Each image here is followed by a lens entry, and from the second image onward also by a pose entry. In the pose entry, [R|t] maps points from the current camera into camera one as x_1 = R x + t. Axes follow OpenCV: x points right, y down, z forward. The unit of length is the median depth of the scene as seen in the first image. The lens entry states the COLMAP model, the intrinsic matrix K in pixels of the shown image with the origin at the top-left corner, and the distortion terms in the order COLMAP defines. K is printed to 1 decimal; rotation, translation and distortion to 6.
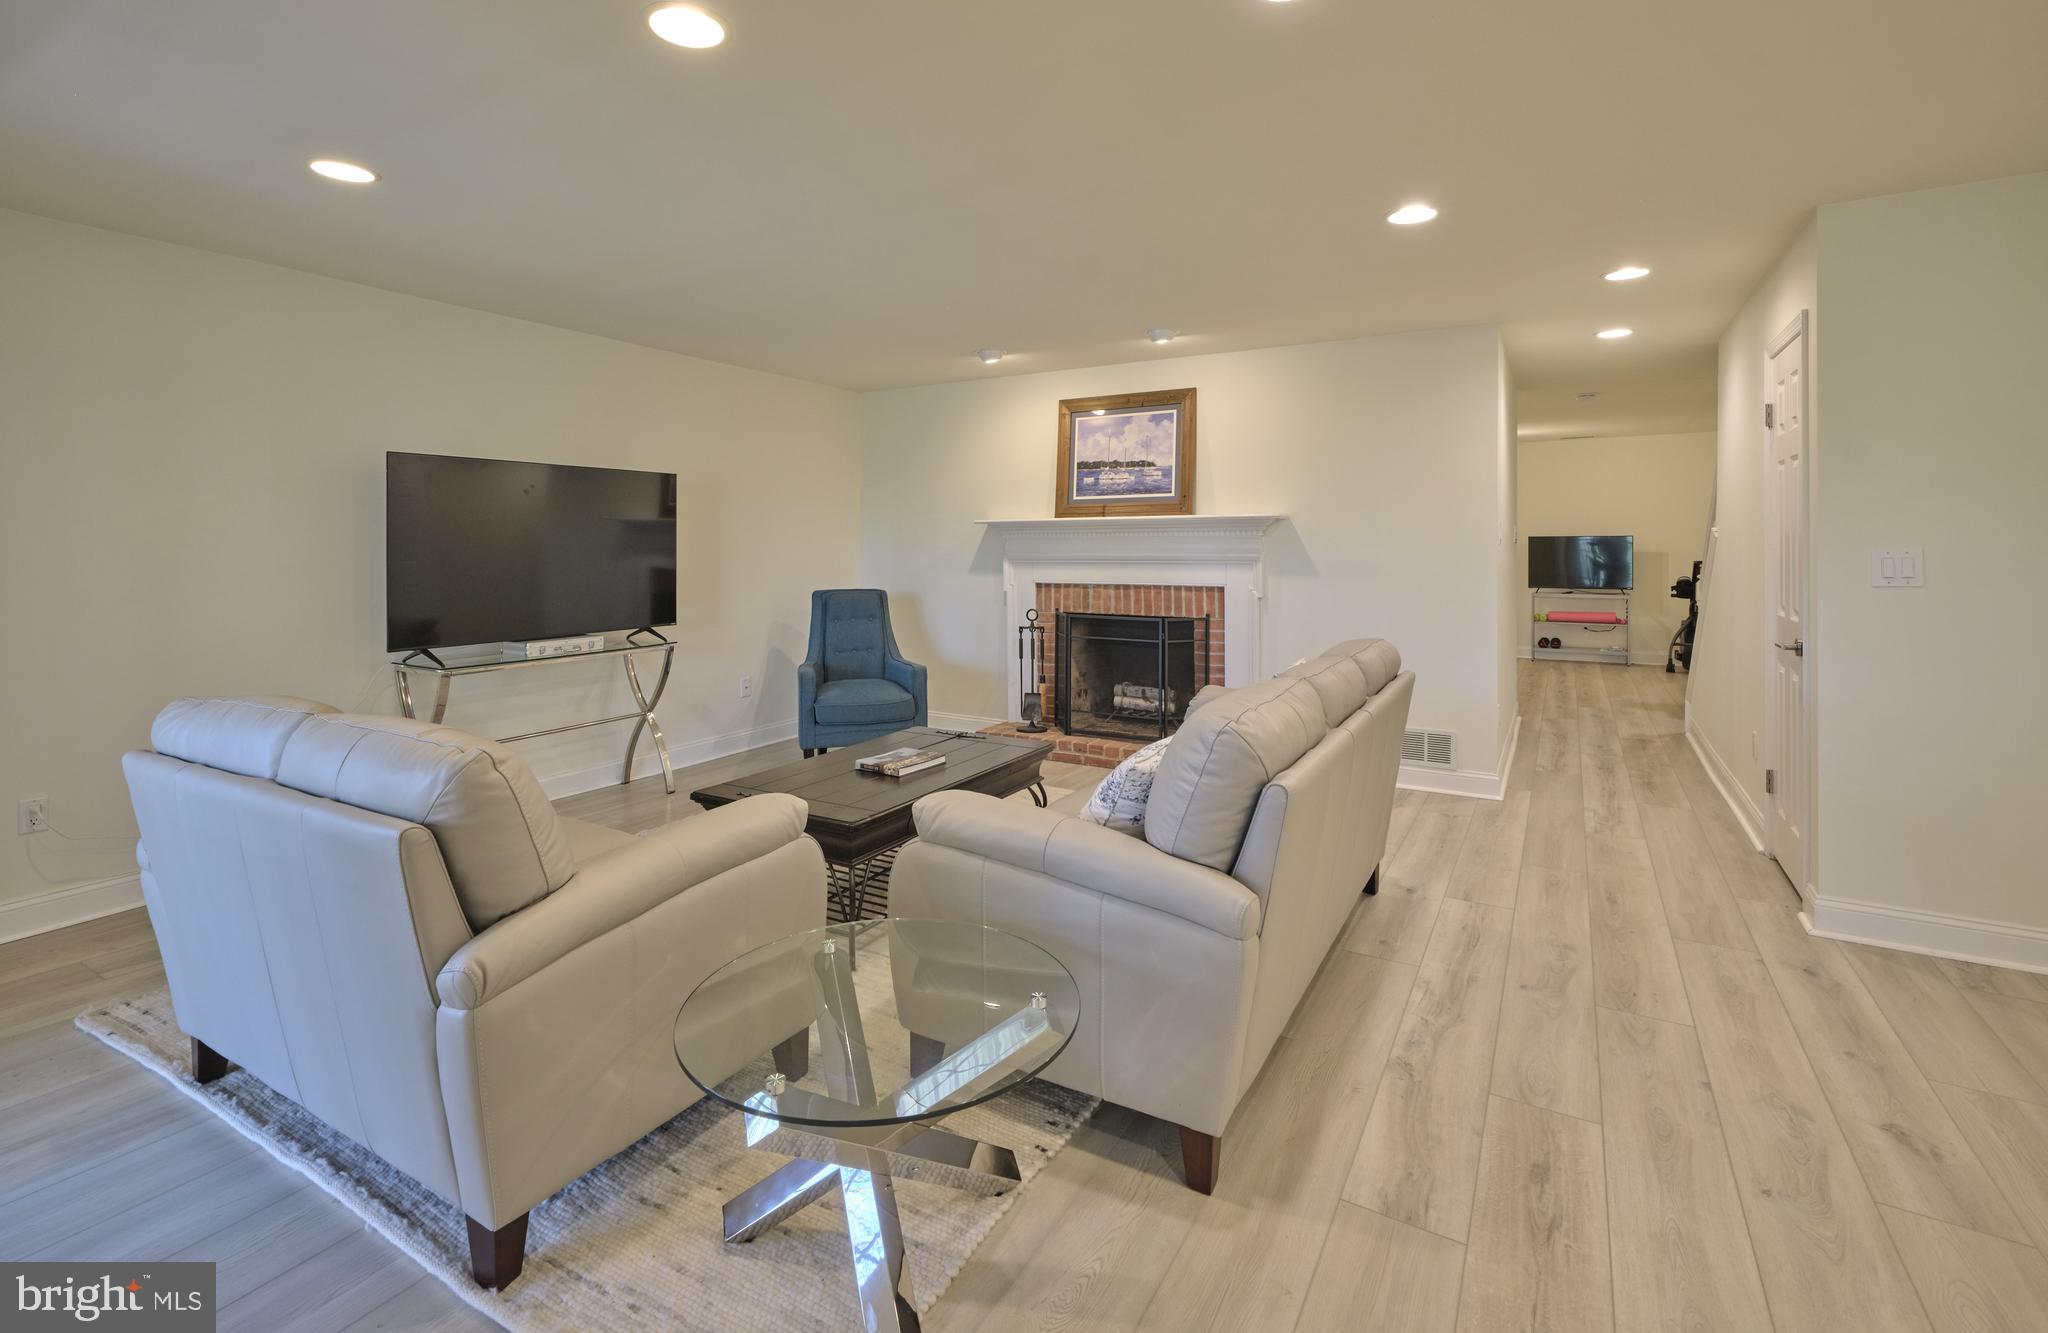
lens RADIAL K [[947.1, 0, 1037.5], [0, 947.1, 568.2], [0, 0, 1]] dist [-0.001085, -0.000071]
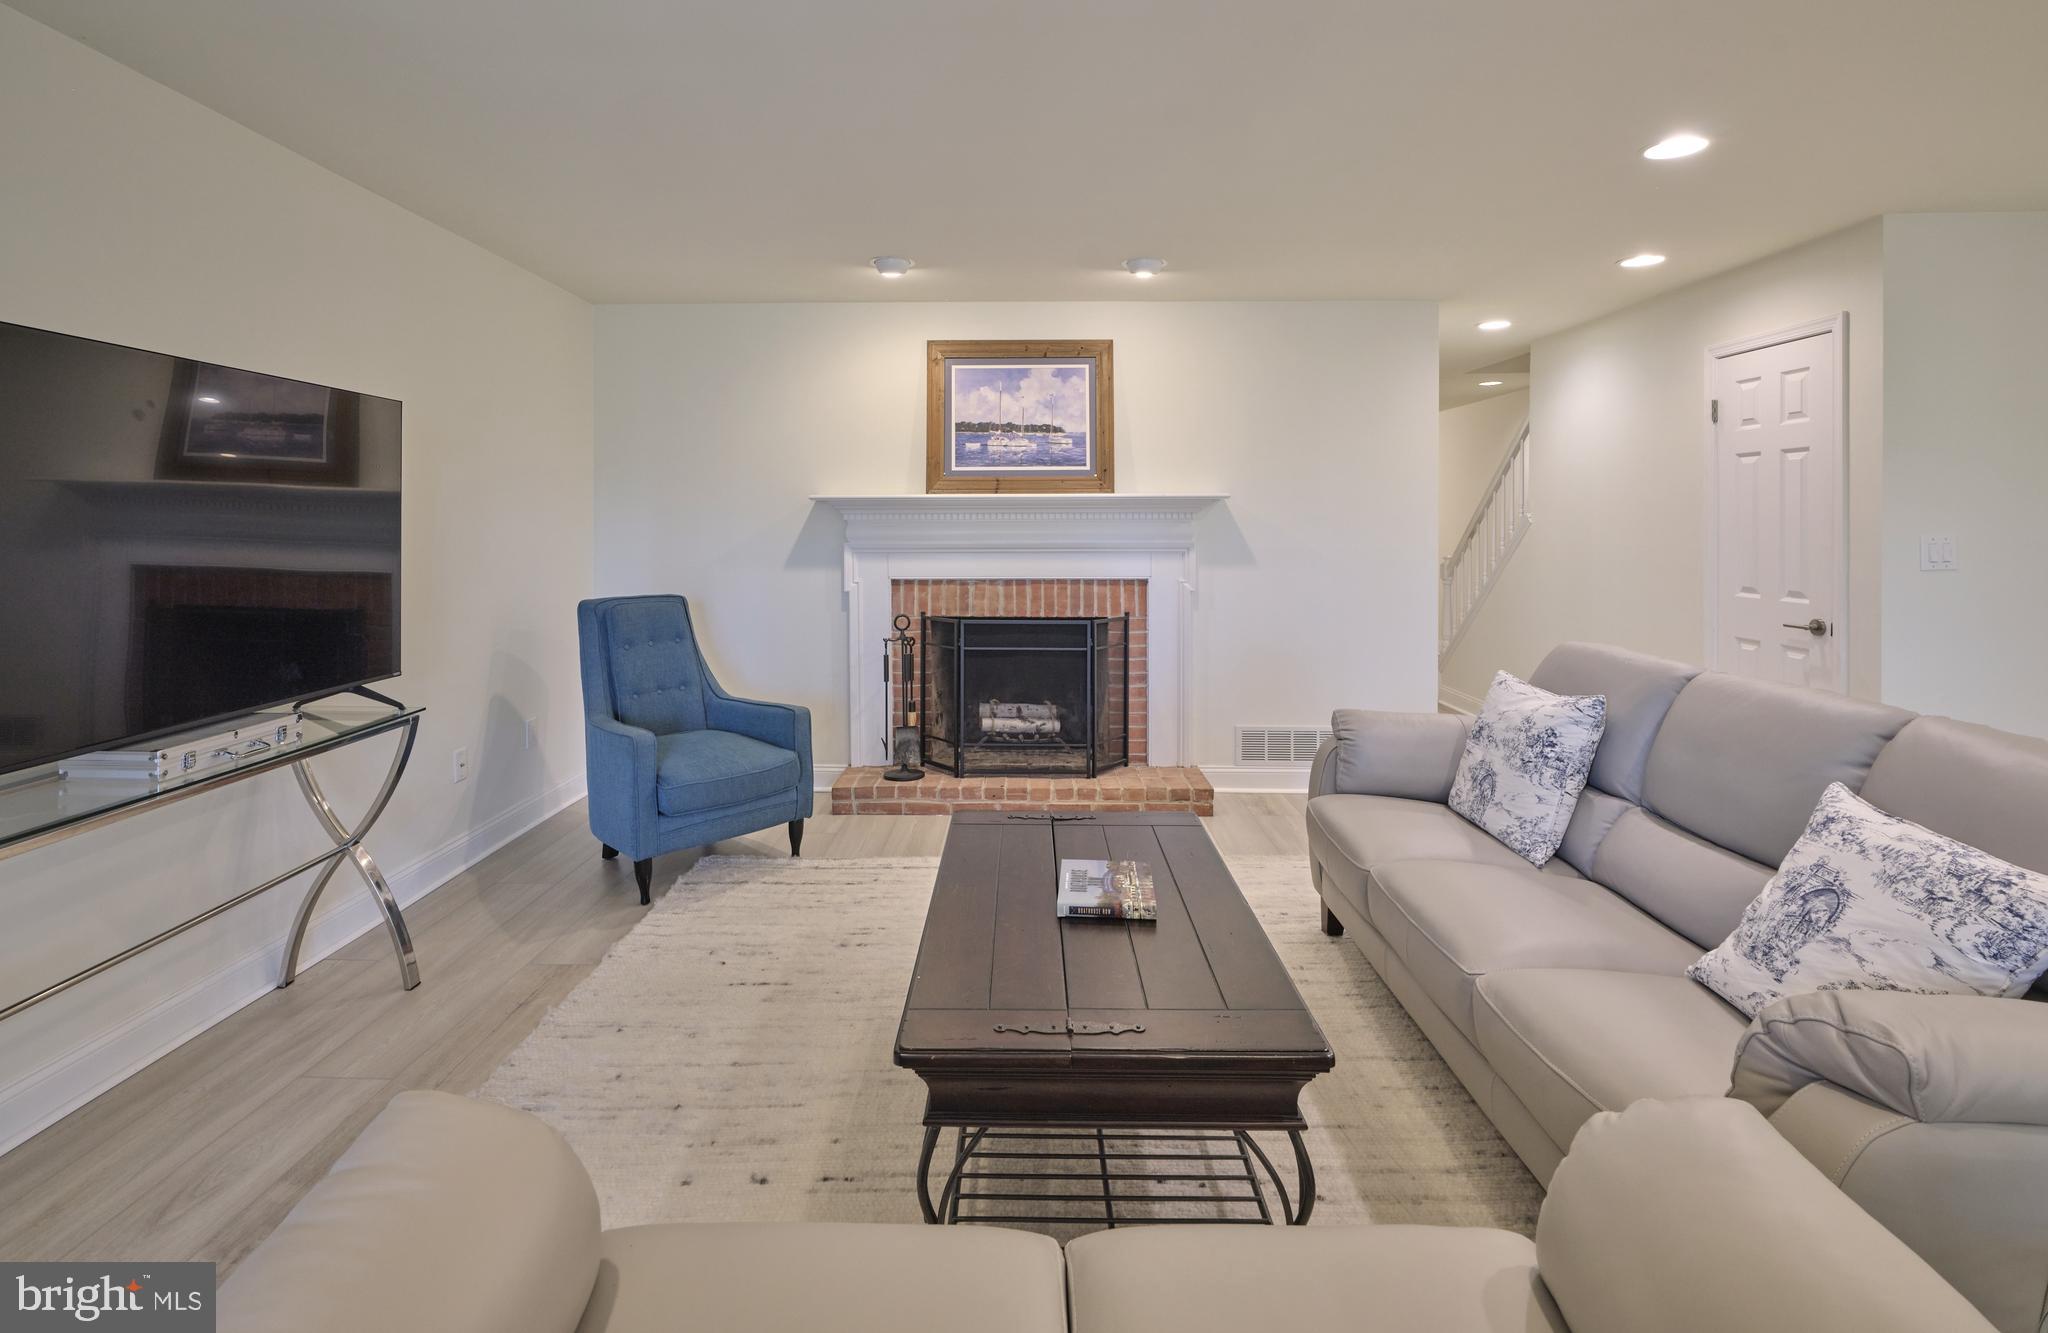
lens RADIAL K [[947.1, 0, 1029.0], [0, 947.1, 542.4], [0, 0, 1]] dist [-0.001085, -0.000071]
pose [[0.874019, -0.006686, 0.485847, -0.289152], [0.010199, 0.999937, -0.004587, -0.009907], [-0.485786, 0.008964, 0.874032, 0.300795]]
